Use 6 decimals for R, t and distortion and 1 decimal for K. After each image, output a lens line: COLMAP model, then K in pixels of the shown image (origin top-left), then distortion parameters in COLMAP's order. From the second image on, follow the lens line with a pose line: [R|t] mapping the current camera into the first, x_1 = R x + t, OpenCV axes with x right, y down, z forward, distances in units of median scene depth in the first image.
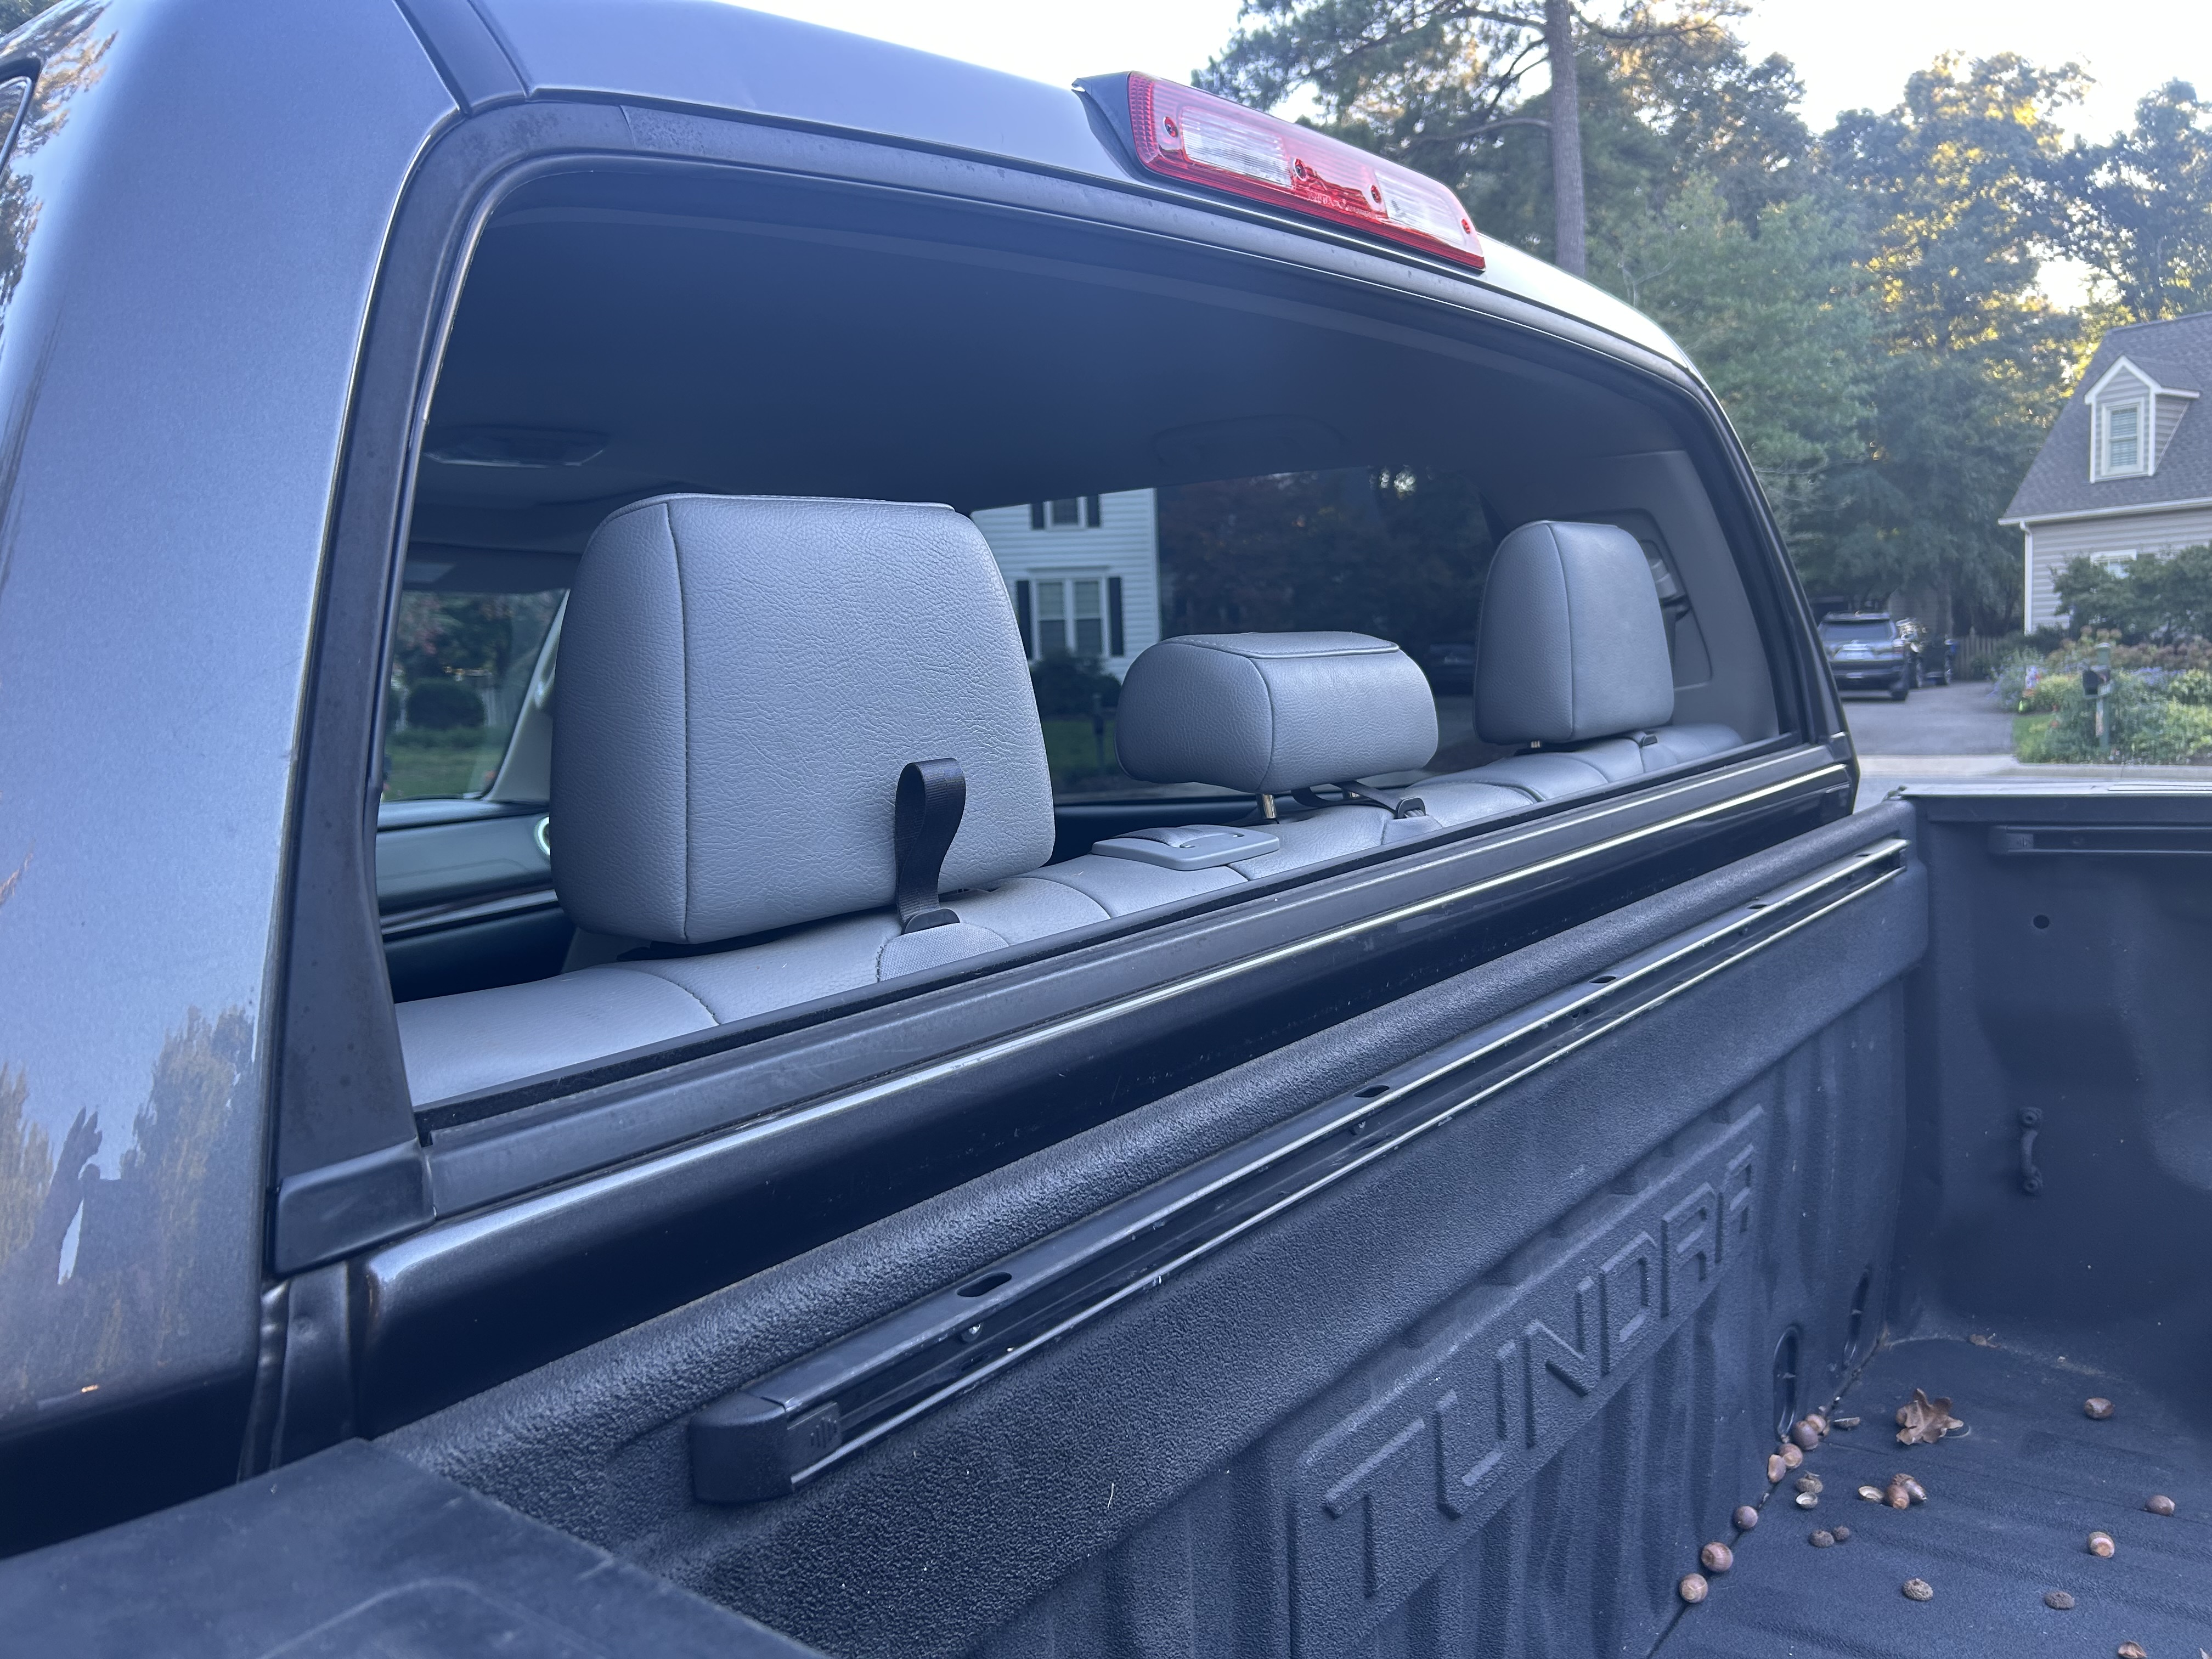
lens RADIAL K [[1685.3, 0, 1106.0], [0, 1685.3, 829.5], [0, 0, 1]] dist [0.064206, -0.079543]
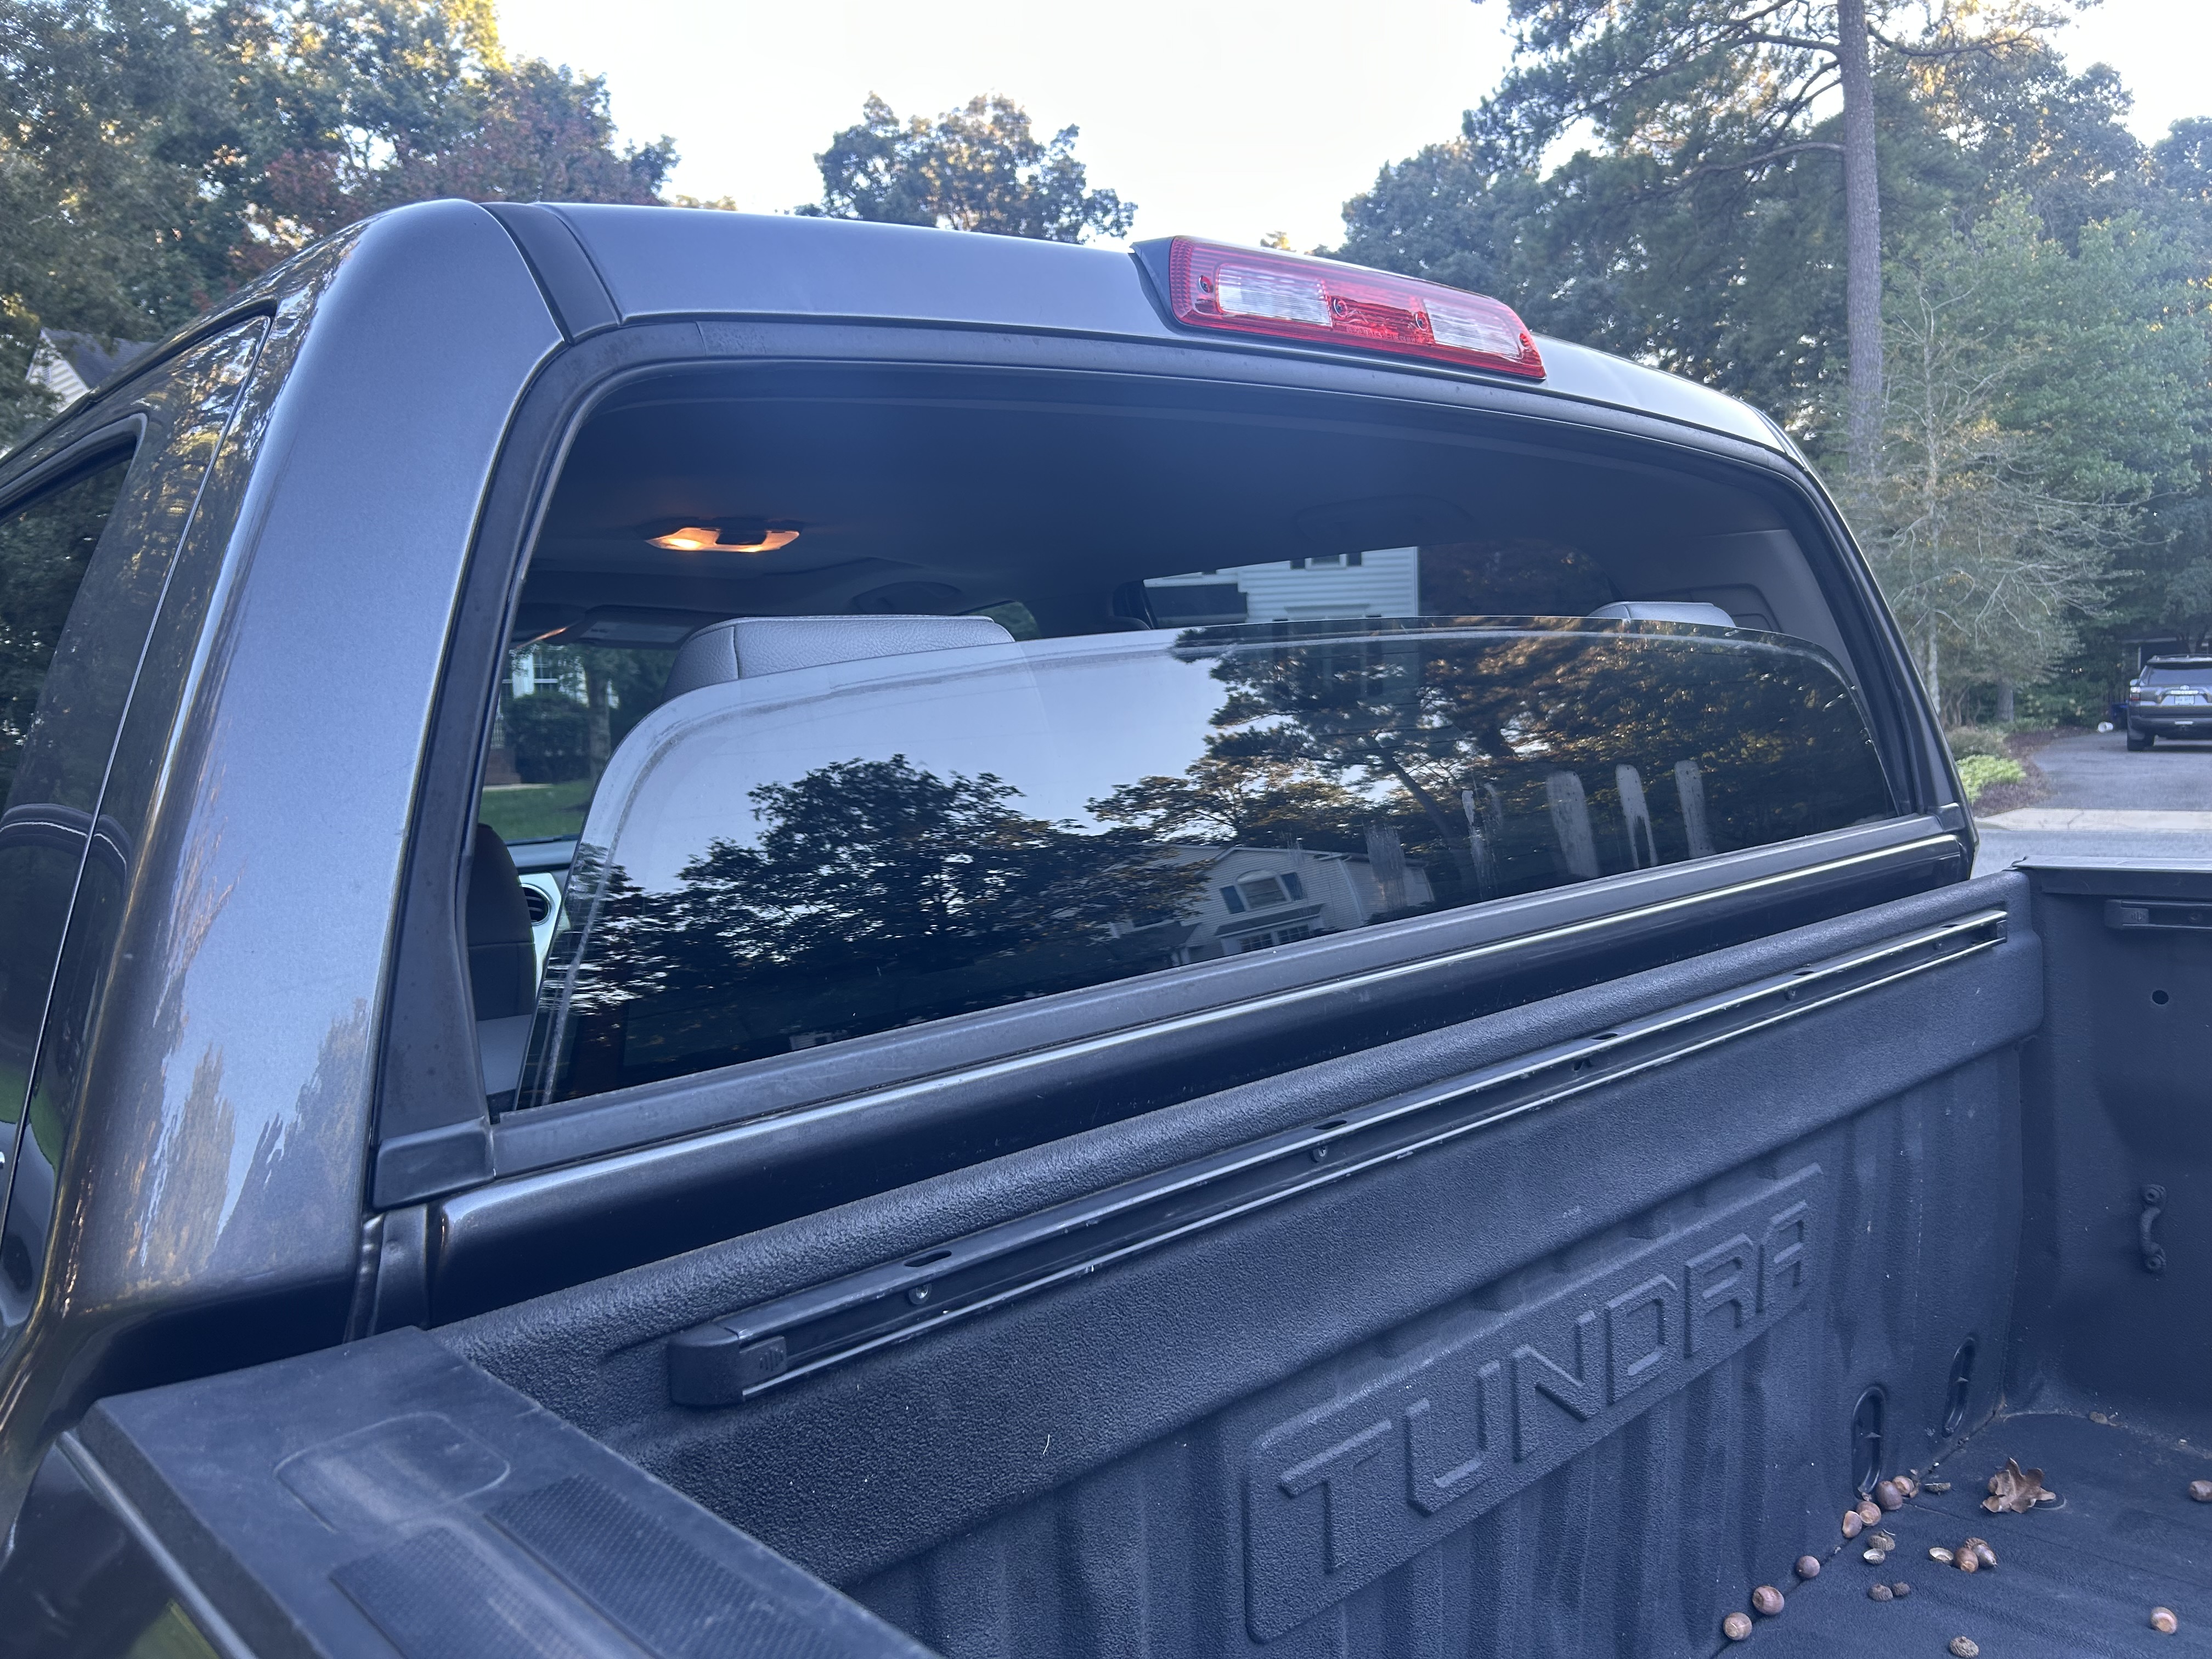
lens RADIAL K [[1798.5, 0, 1187.3], [0, 1798.5, 804.6], [0, 0, 1]] dist [0.069226, -0.100297]
pose [[0.986574, 0.017864, -0.162332, 0.201560], [-0.022529, 0.999383, -0.026944, -0.021310], [0.161751, 0.030239, 0.986368, -0.181572]]
